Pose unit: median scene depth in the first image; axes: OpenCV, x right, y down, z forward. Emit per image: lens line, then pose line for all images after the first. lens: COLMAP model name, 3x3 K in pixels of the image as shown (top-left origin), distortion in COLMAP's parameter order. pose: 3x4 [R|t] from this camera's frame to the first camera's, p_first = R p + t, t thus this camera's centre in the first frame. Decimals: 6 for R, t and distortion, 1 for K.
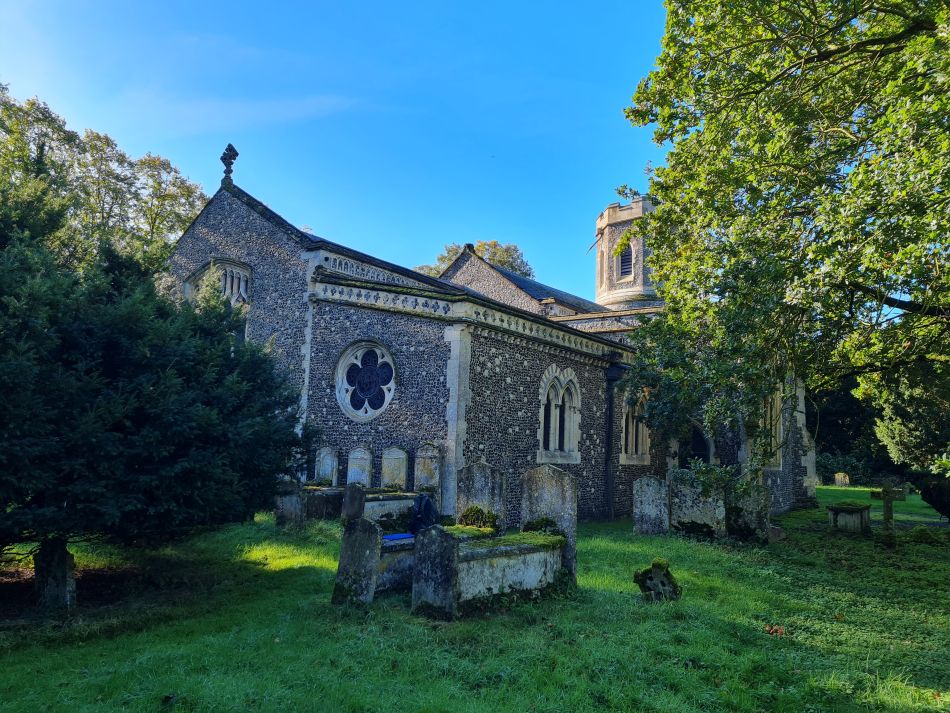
lens RADIAL K [[741.4, 0, 475.0], [0, 741.4, 356.5], [0, 0, 1]] dist [0.066103, -0.052153]
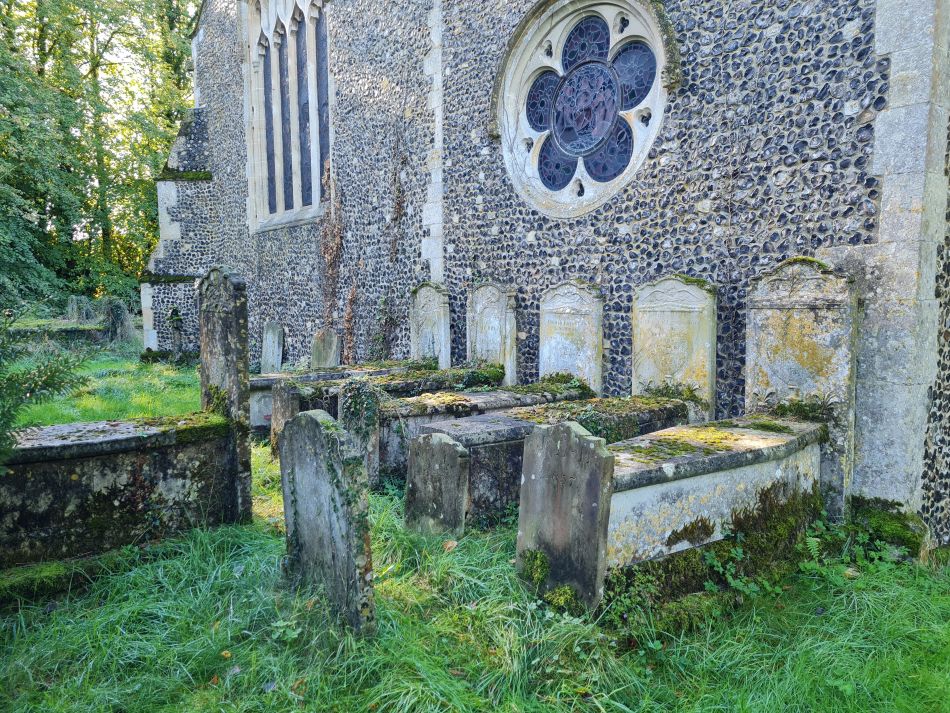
lens RADIAL K [[741.4, 0, 475.0], [0, 741.4, 356.5], [0, 0, 1]] dist [0.066103, -0.052153]
pose [[0.965411, -0.009848, -0.260547, -0.099860], [0.062925, 0.978549, 0.196169, 0.078875], [0.253026, -0.205778, 0.945322, 0.606007]]
